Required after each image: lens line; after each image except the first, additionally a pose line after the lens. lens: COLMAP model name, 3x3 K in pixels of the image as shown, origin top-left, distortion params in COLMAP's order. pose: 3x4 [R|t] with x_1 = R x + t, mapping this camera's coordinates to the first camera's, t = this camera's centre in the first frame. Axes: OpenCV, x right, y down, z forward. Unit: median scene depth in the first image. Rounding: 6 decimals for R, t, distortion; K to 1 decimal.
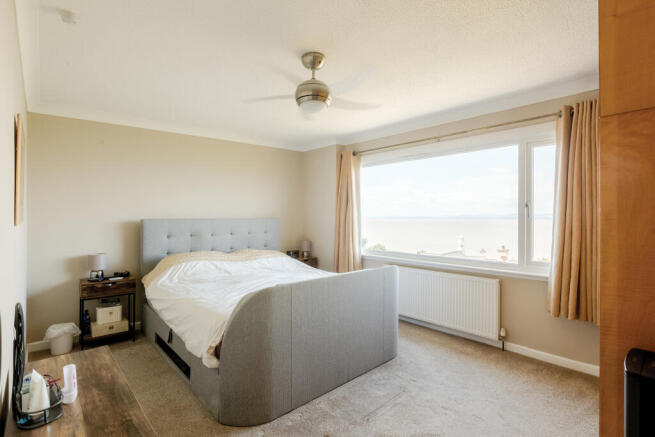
lens RADIAL K [[318.2, 0, 327.0], [0, 318.2, 214.9], [0, 0, 1]] dist [-0.002504, -0.000606]
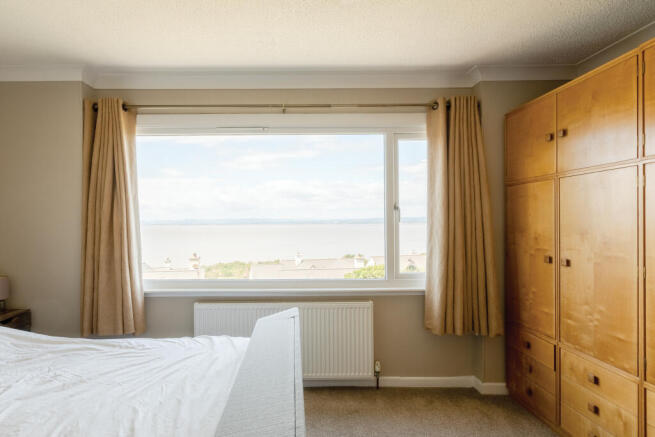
lens RADIAL K [[375.0, 0, 328.0], [0, 375.0, 223.0], [0, 0, 1]] dist [0.007704, 0.001251]
pose [[0.682061, -0.011102, 0.731211, -0.212440], [0.003927, 0.999926, 0.011519, -0.001589], [-0.731285, -0.004985, 0.682054, 0.440356]]
